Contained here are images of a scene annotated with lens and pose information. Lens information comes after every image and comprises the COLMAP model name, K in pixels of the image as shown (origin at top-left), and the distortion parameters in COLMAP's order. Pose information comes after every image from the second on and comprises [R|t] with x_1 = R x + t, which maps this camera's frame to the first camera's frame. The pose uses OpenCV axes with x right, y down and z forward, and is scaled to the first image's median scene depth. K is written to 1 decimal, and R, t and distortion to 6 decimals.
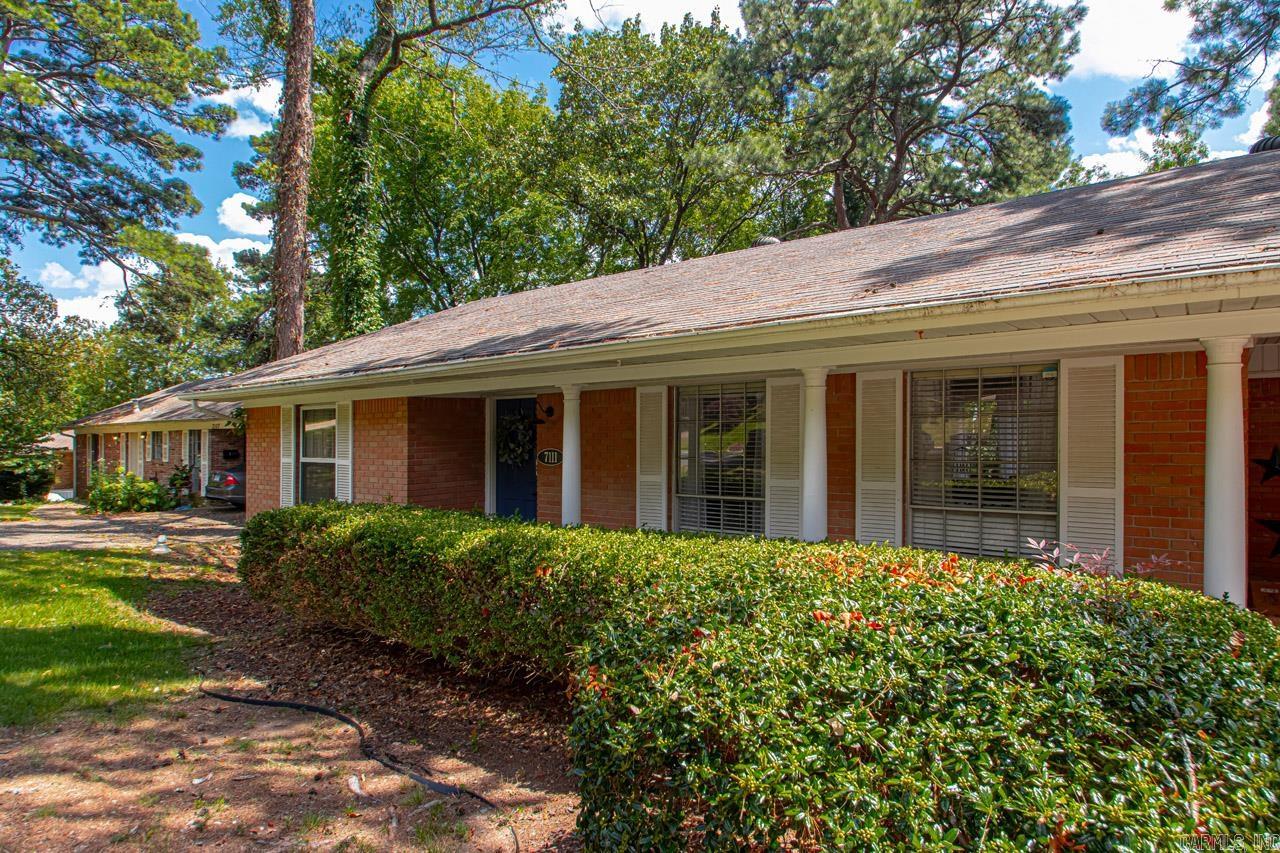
lens RADIAL K [[767.4, 0, 640.0], [0, 767.4, 426.5], [0, 0, 1]] dist [0.000085, 0.000870]
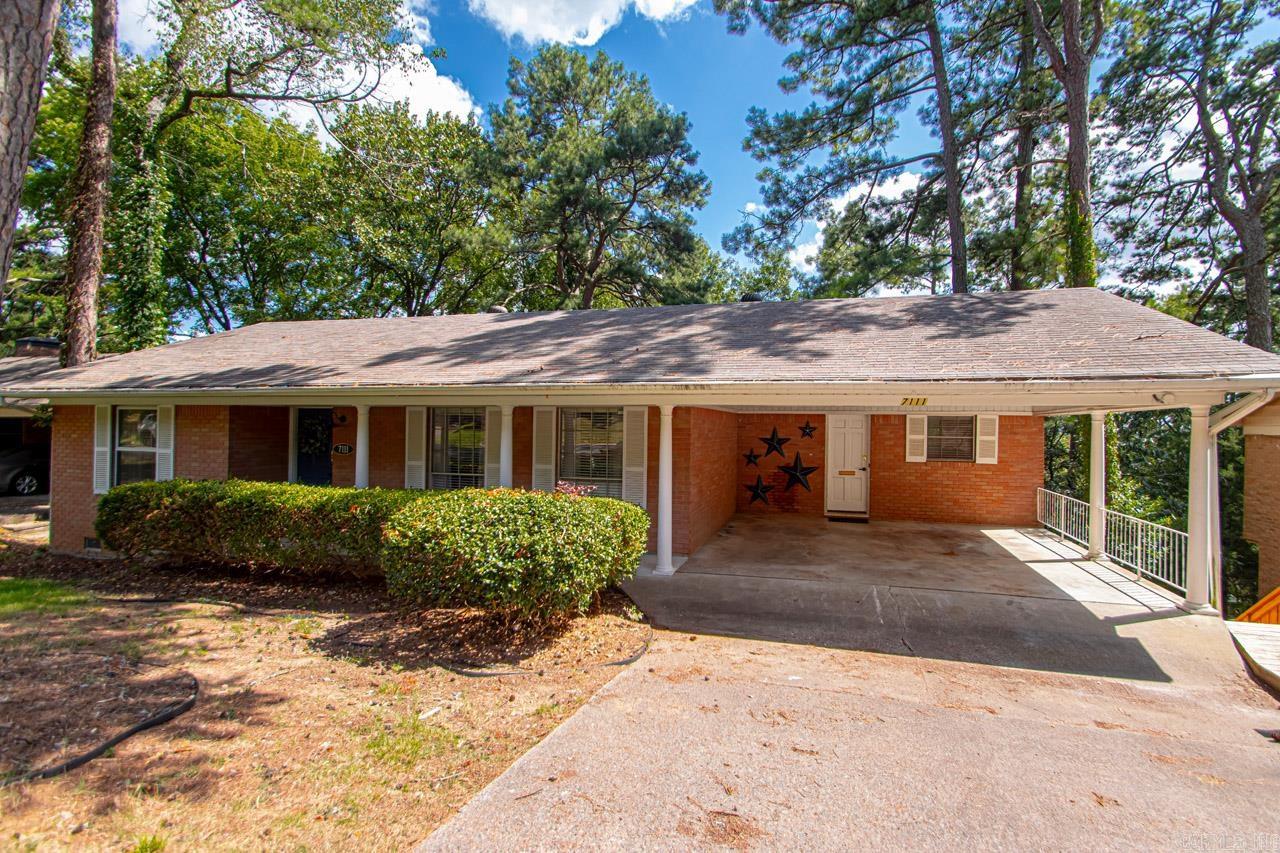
lens RADIAL K [[587.1, 0, 643.7], [0, 587.1, 454.3], [0, 0, 1]] dist [0.014708, -0.017707]
pose [[0.926431, 0.009919, 0.376333, -0.002445], [-0.026916, 0.998840, 0.039932, -0.005675], [-0.375500, -0.047123, 0.925624, -0.129437]]
